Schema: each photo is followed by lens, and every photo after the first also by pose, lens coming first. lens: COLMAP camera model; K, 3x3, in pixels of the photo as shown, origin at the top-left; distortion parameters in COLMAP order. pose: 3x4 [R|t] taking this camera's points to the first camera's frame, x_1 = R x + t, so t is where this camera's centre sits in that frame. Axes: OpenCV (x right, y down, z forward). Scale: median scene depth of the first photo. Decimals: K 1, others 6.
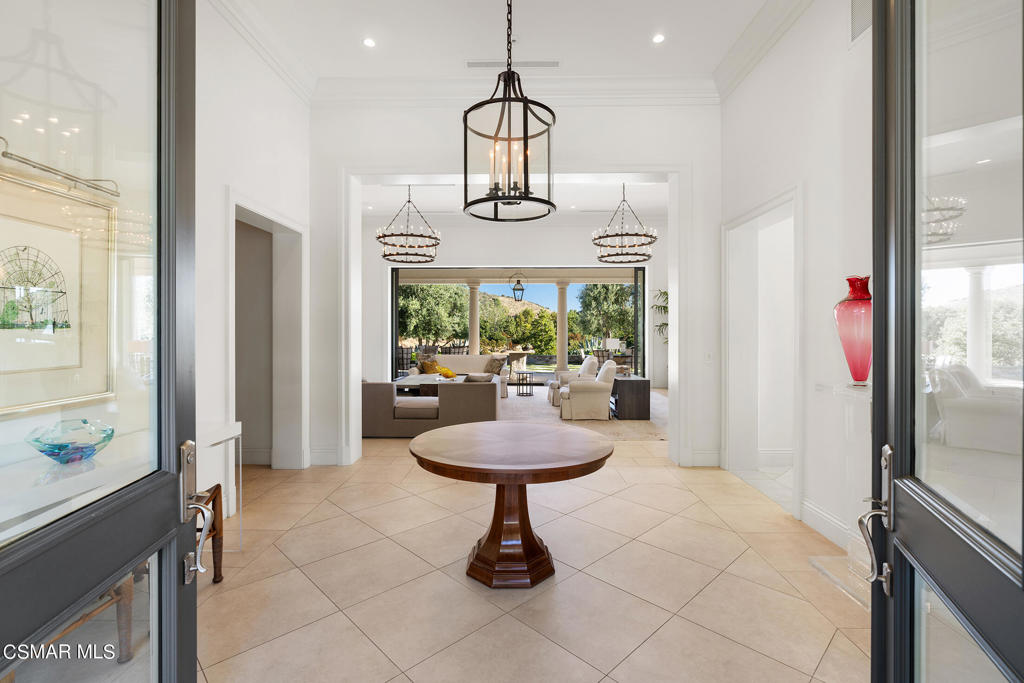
lens RADIAL K [[468.0, 0, 512.7], [0, 468.0, 330.3], [0, 0, 1]] dist [-0.004895, -0.000237]
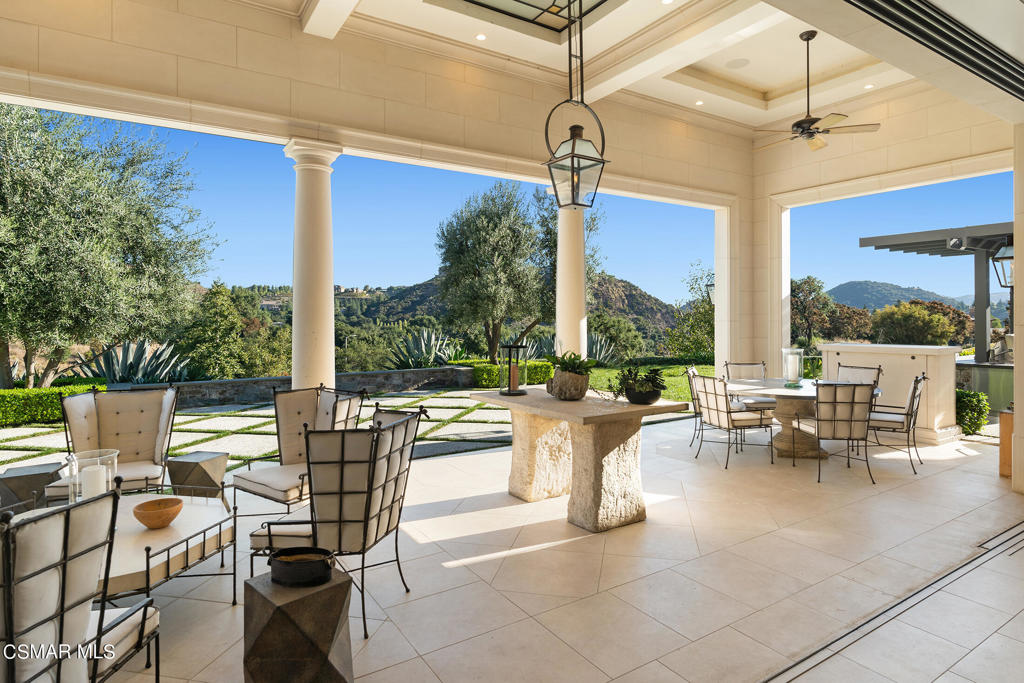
lens RADIAL K [[570.6, 0, 514.8], [0, 570.6, 315.5], [0, 0, 1]] dist [-0.002826, -0.000336]
pose [[0.832850, -0.002098, 0.553494, -0.132291], [0.000212, 0.999994, 0.003470, -0.002098], [-0.553498, -0.002773, 0.832846, 0.522141]]
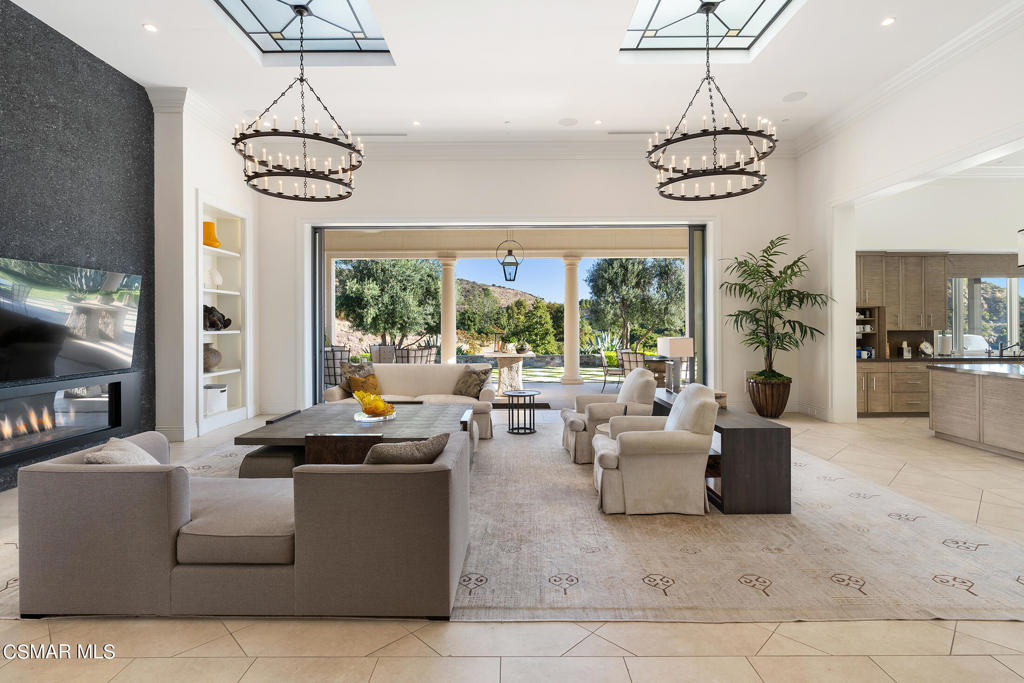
lens RADIAL K [[507.9, 0, 512.3], [0, 507.9, 325.6], [0, 0, 1]] dist [-0.000137, -0.000265]
pose [[0.999868, -0.004578, 0.015581, 0.002293], [0.004490, 0.999974, 0.005674, -0.000292], [-0.015607, -0.005603, 0.999863, 0.174992]]
